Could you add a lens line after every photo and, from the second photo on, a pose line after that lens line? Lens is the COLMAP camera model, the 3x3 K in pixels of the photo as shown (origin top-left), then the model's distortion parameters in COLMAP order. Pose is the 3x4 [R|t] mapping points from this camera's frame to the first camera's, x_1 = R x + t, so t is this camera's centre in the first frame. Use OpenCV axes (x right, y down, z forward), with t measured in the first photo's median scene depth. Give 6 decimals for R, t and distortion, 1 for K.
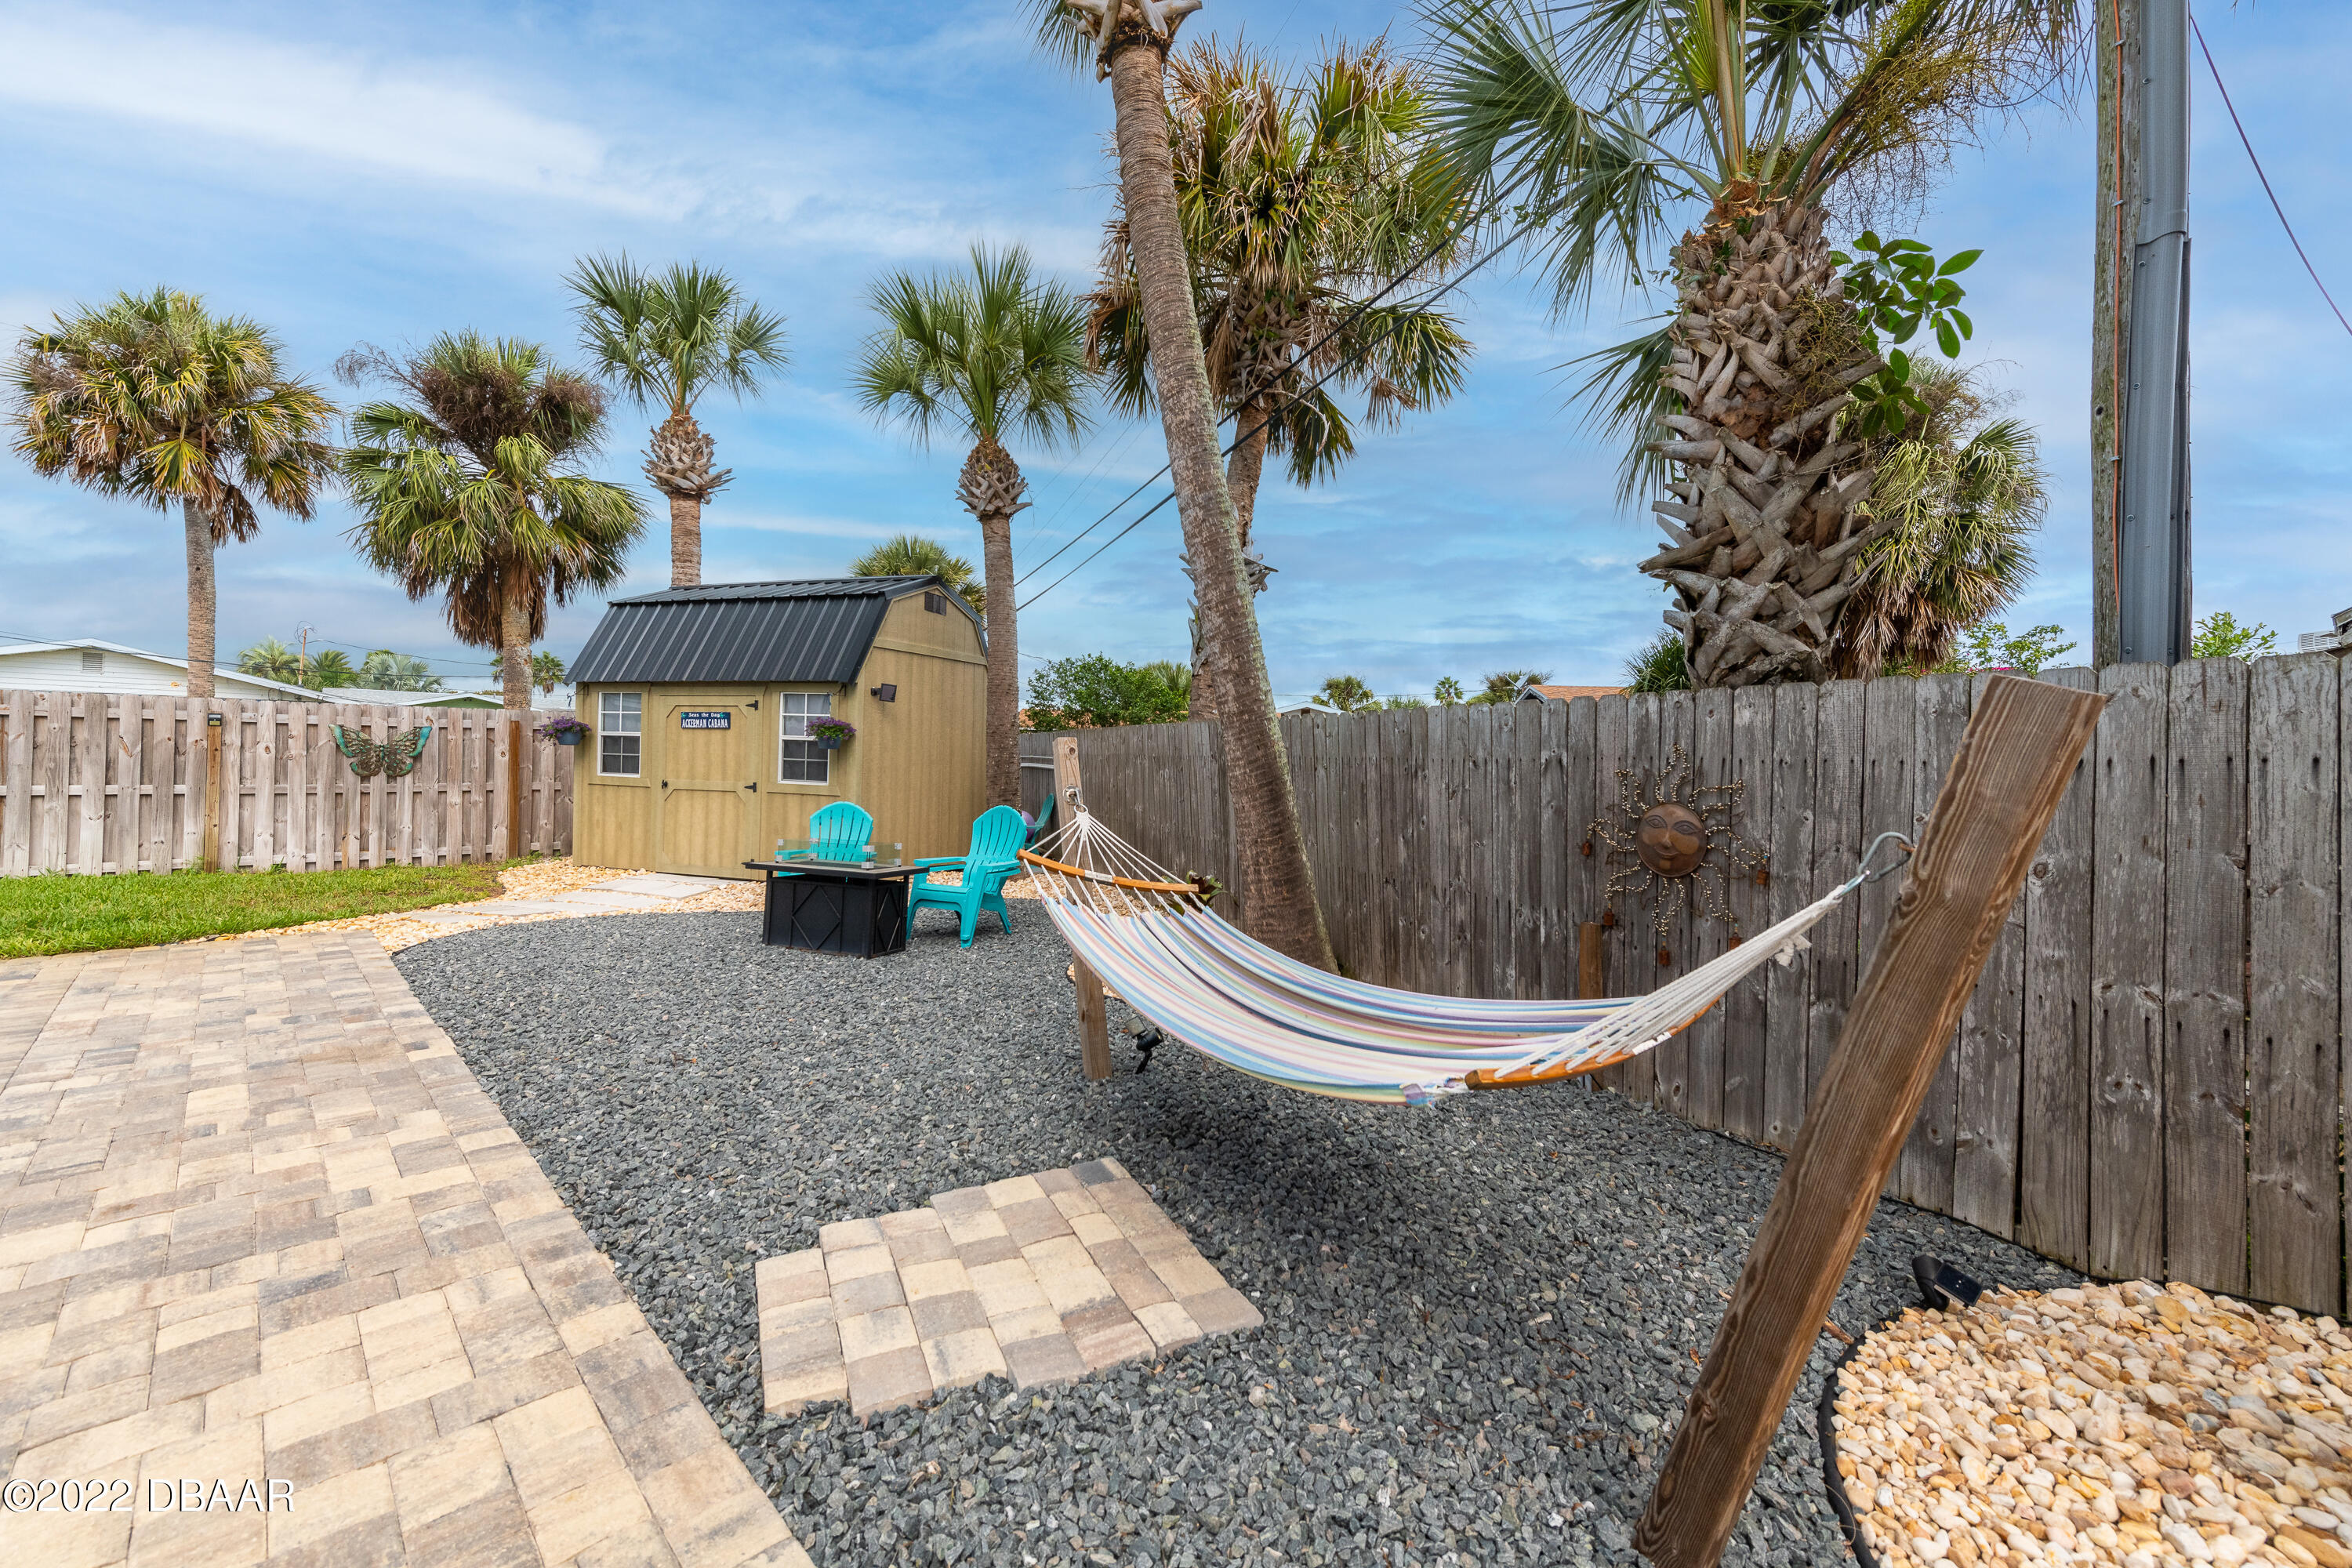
lens RADIAL K [[938.0, 0, 1205.3], [0, 938.0, 753.3], [0, 0, 1]] dist [0.016015, -0.004429]
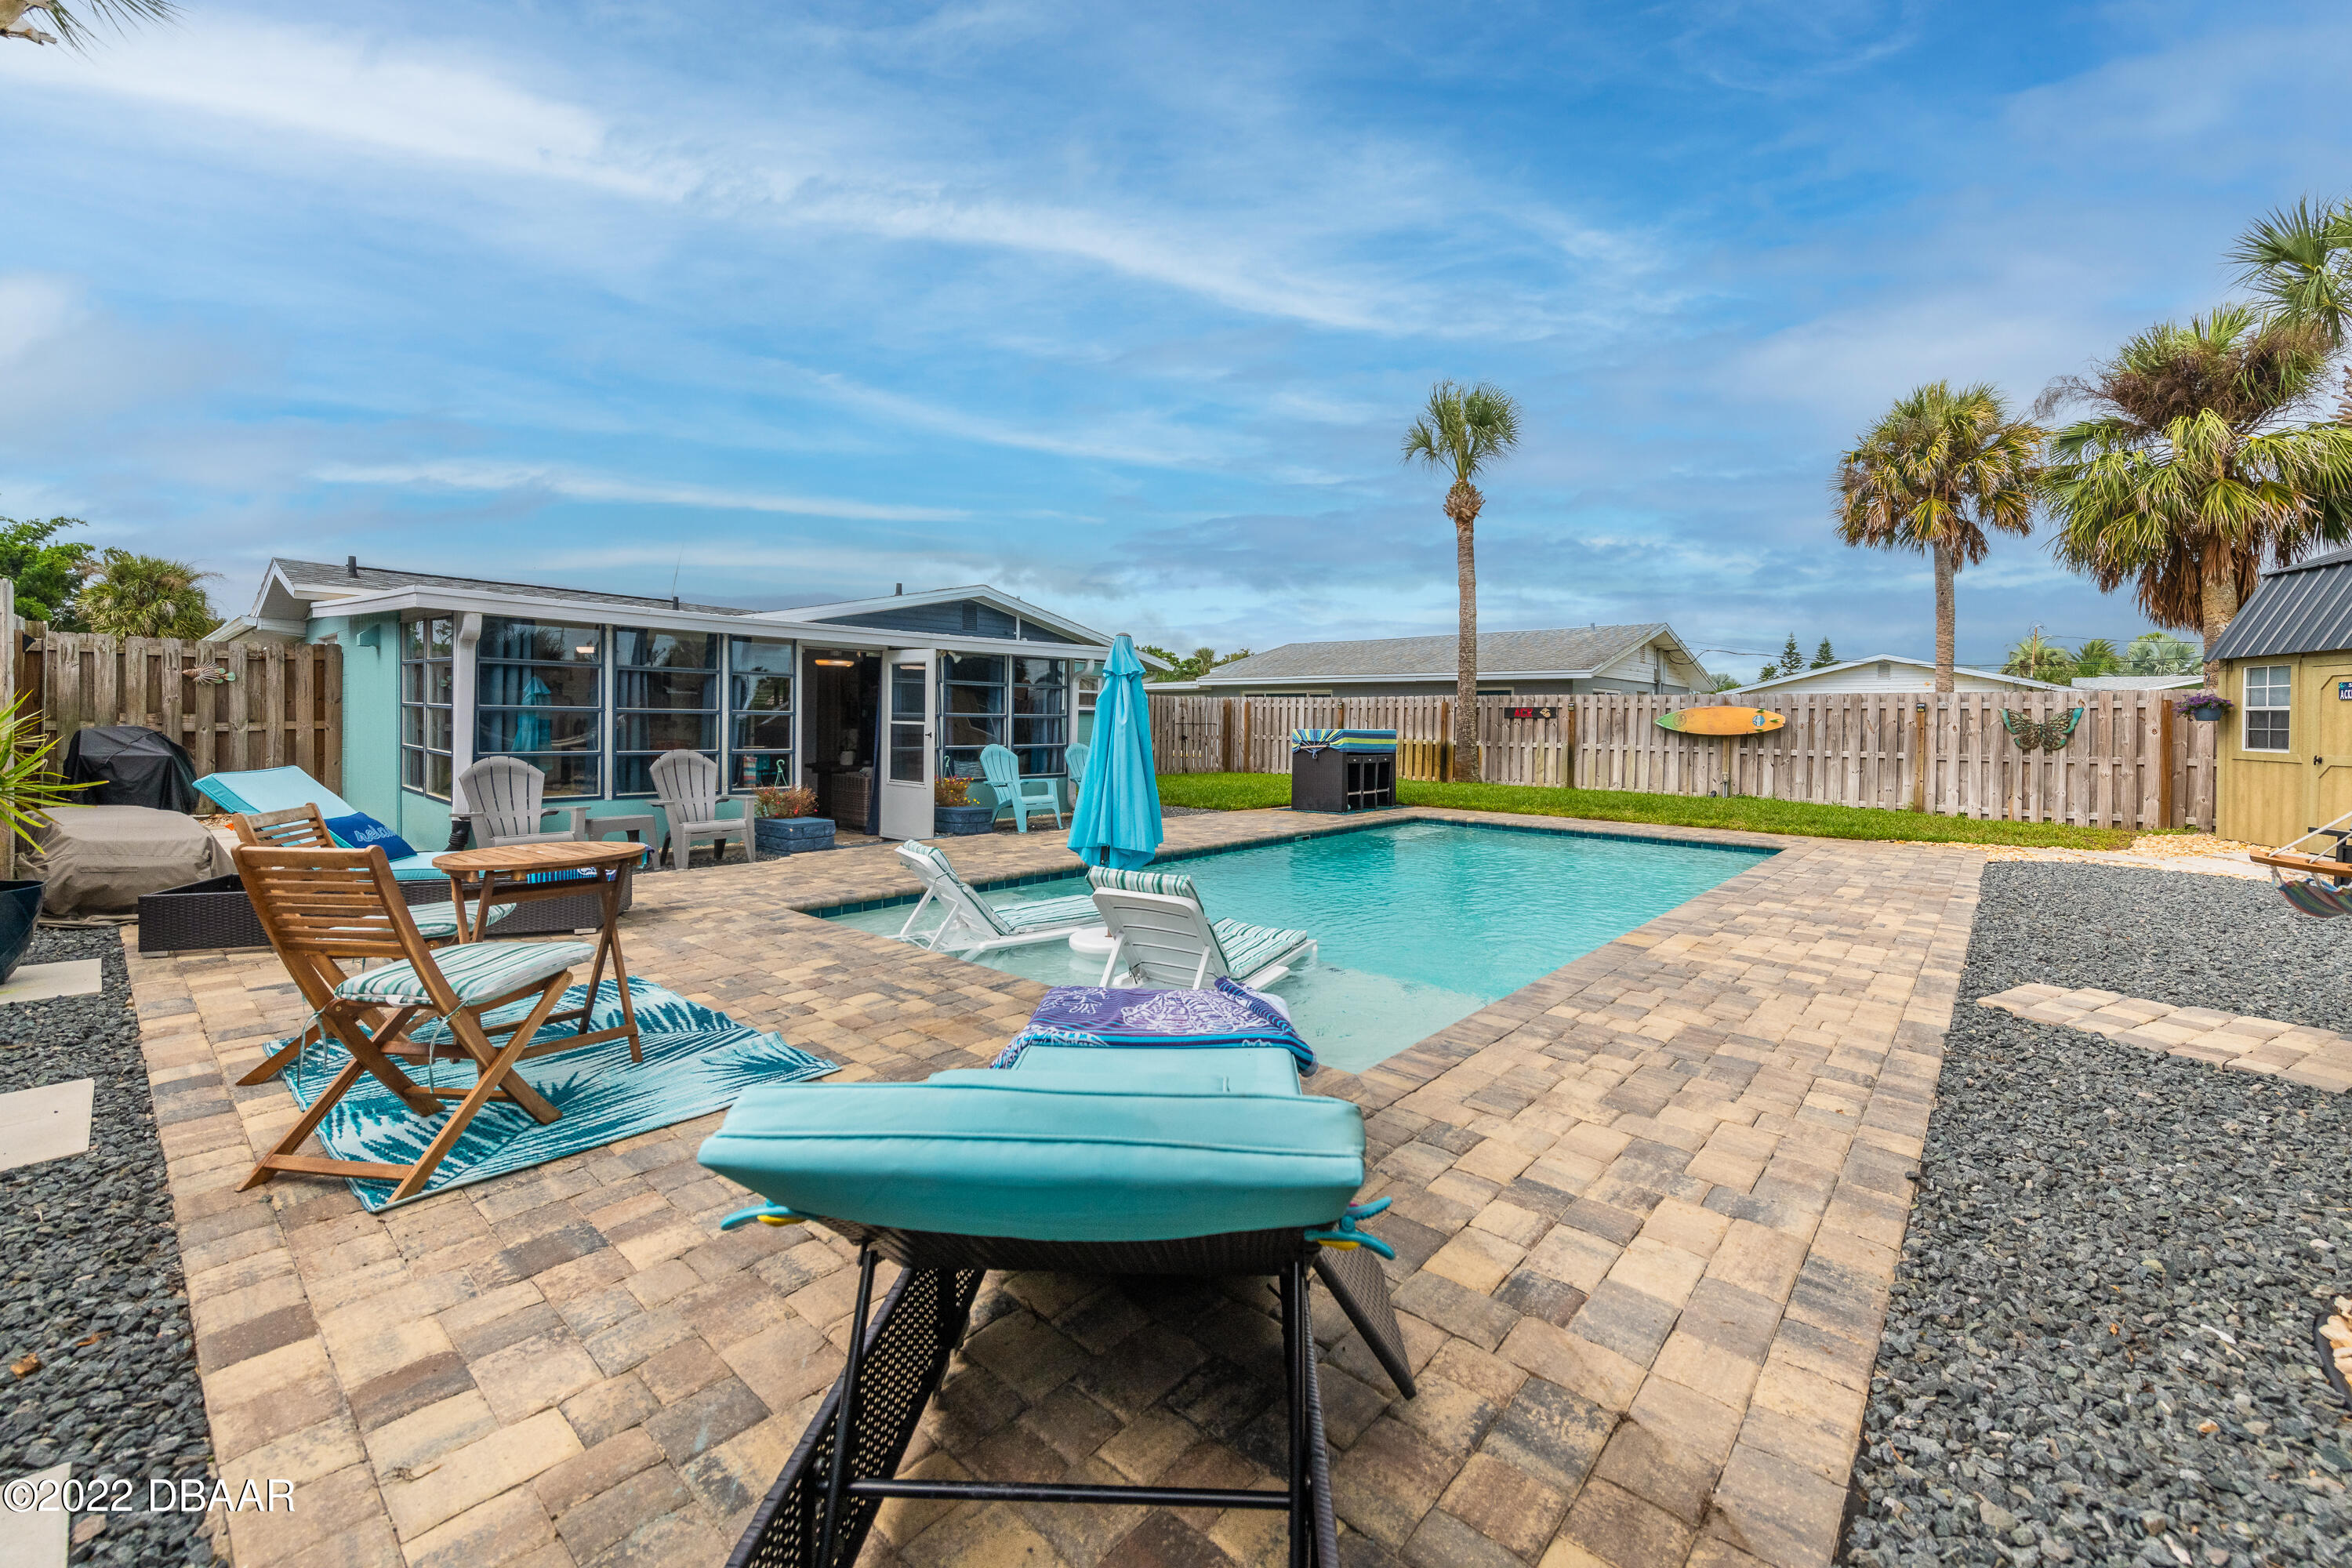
lens RADIAL K [[938.0, 0, 1195.8], [0, 938.0, 729.8], [0, 0, 1]] dist [0.016015, -0.004429]
pose [[0.059988, -0.009753, -0.998151, 0.293631], [-0.005060, 0.999936, -0.010075, 0.016718], [0.998186, 0.005655, 0.059935, -0.166214]]
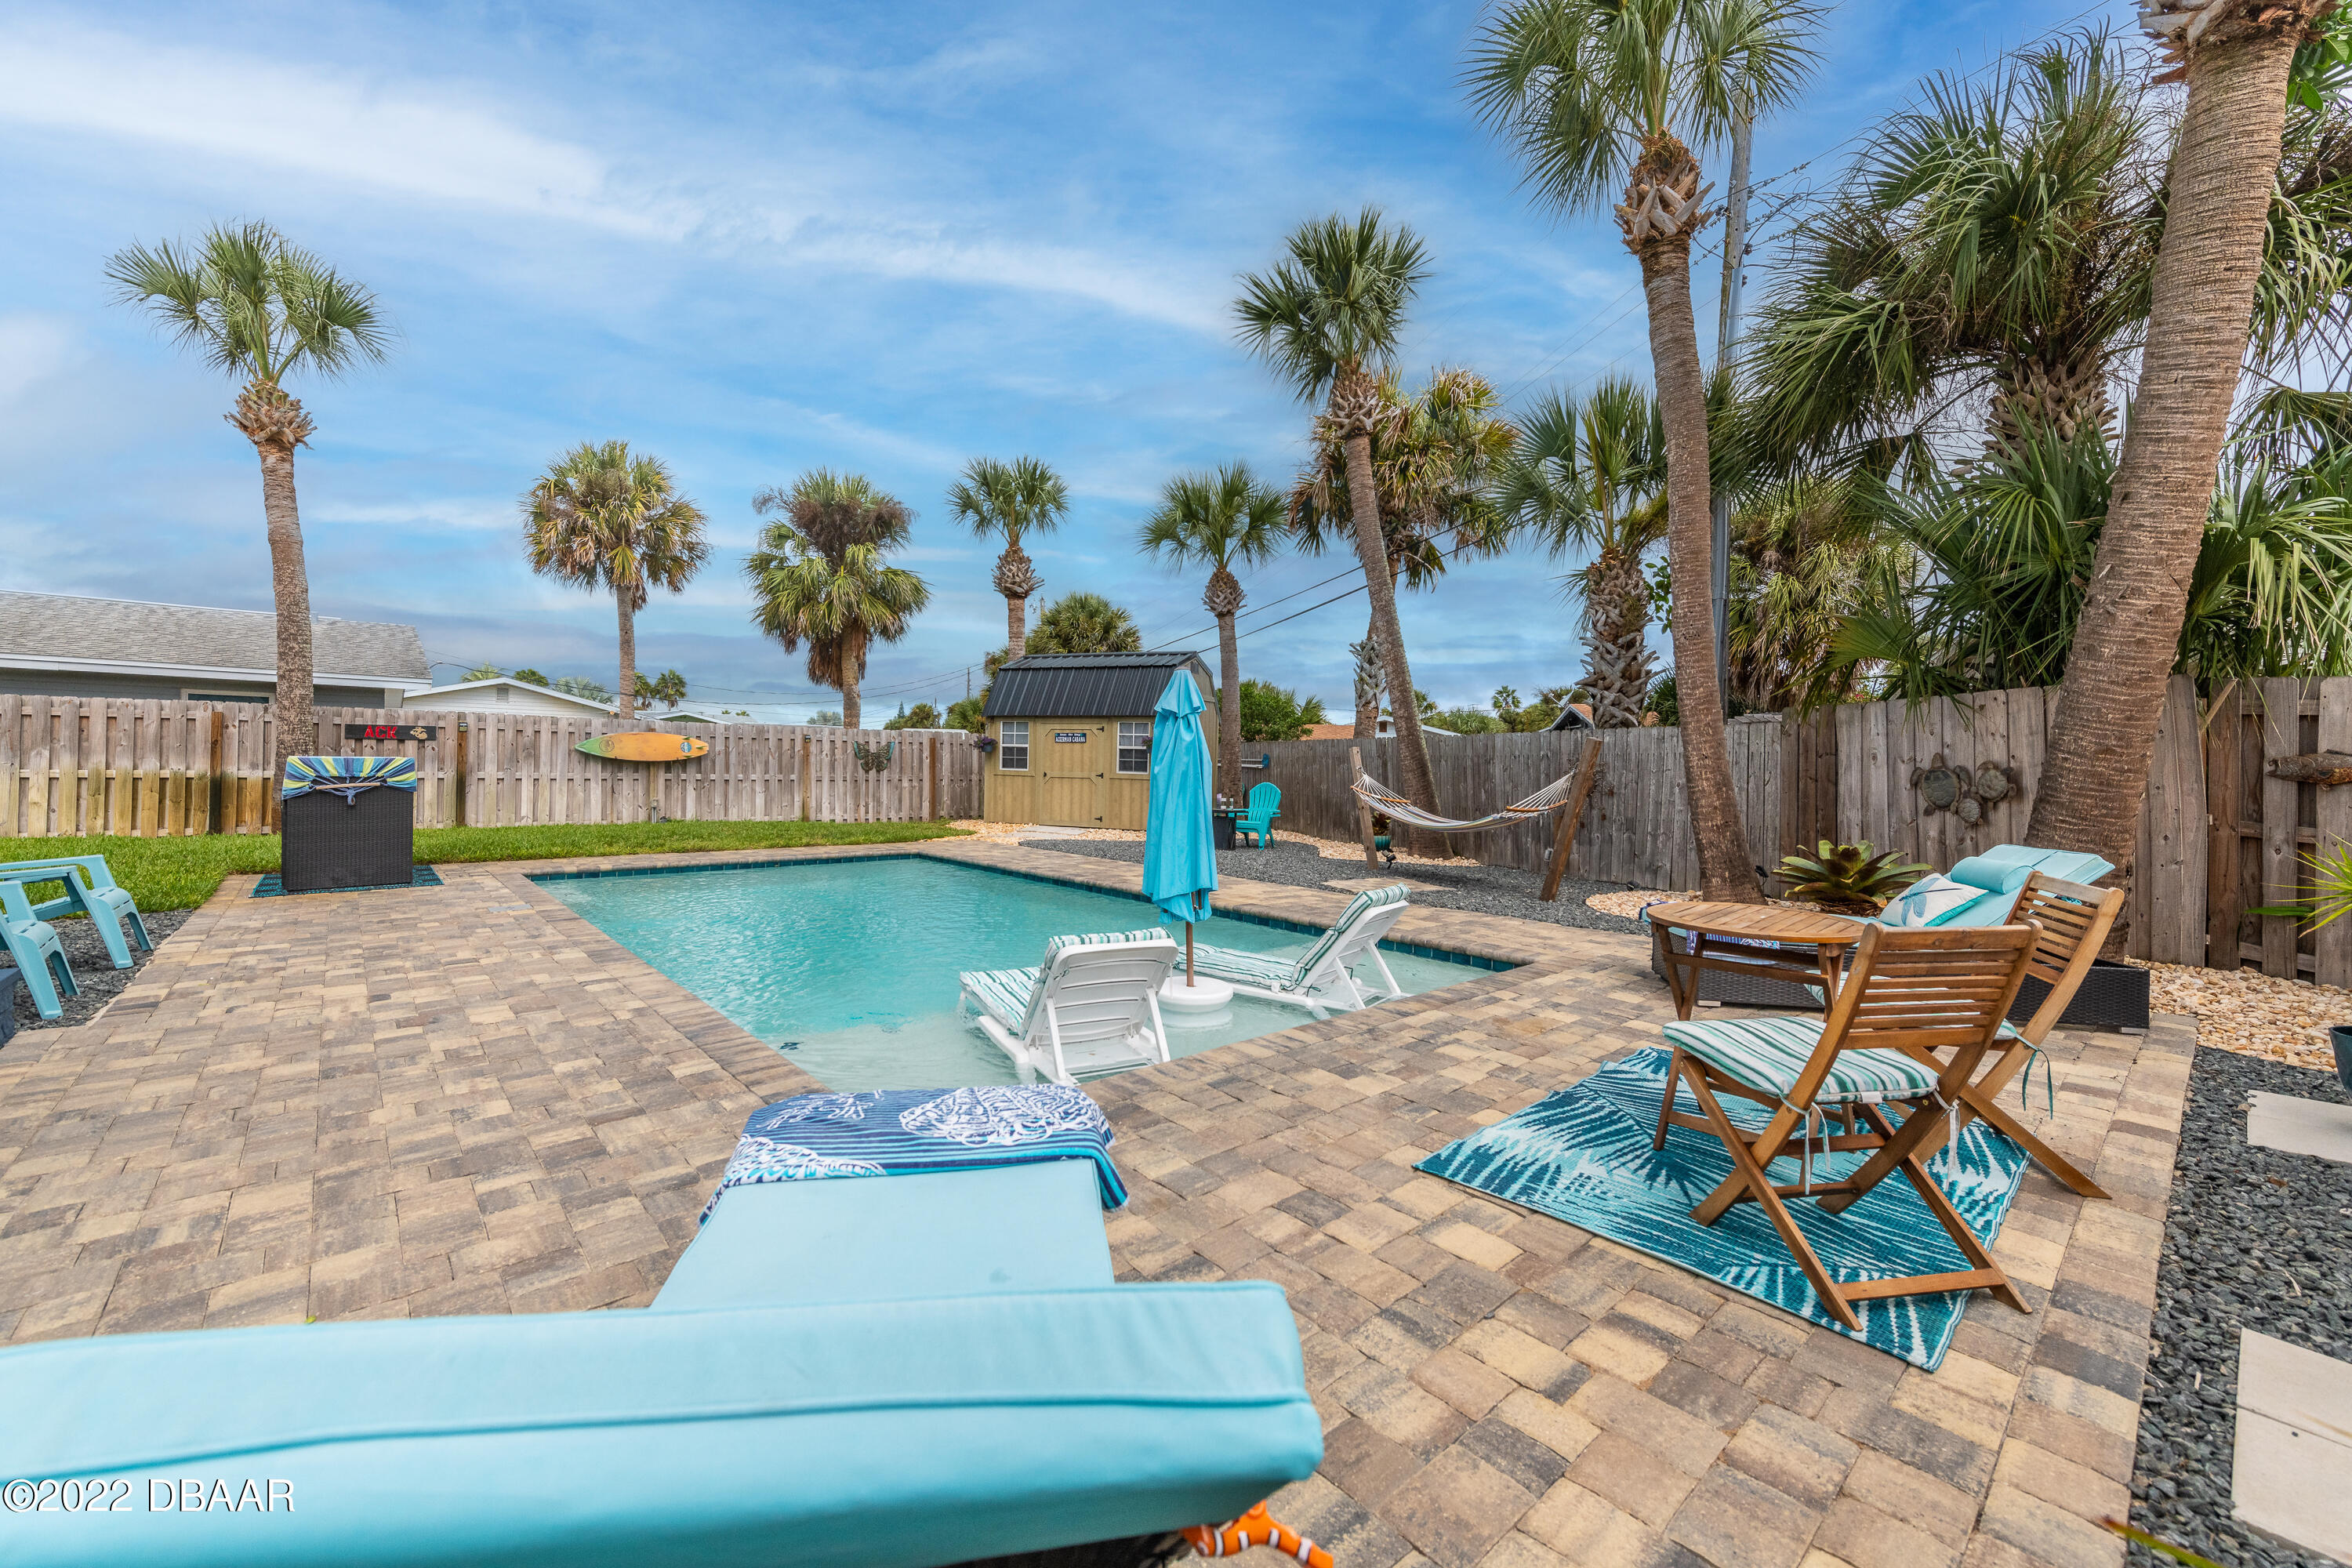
lens RADIAL K [[938.0, 0, 1213.2], [0, 938.0, 765.5], [0, 0, 1]] dist [0.016015, -0.004429]
pose [[0.998847, -0.002894, -0.047919, -0.175960], [0.003165, 0.999979, 0.005583, 0.007568], [0.047902, -0.005728, 0.998836, -0.688584]]
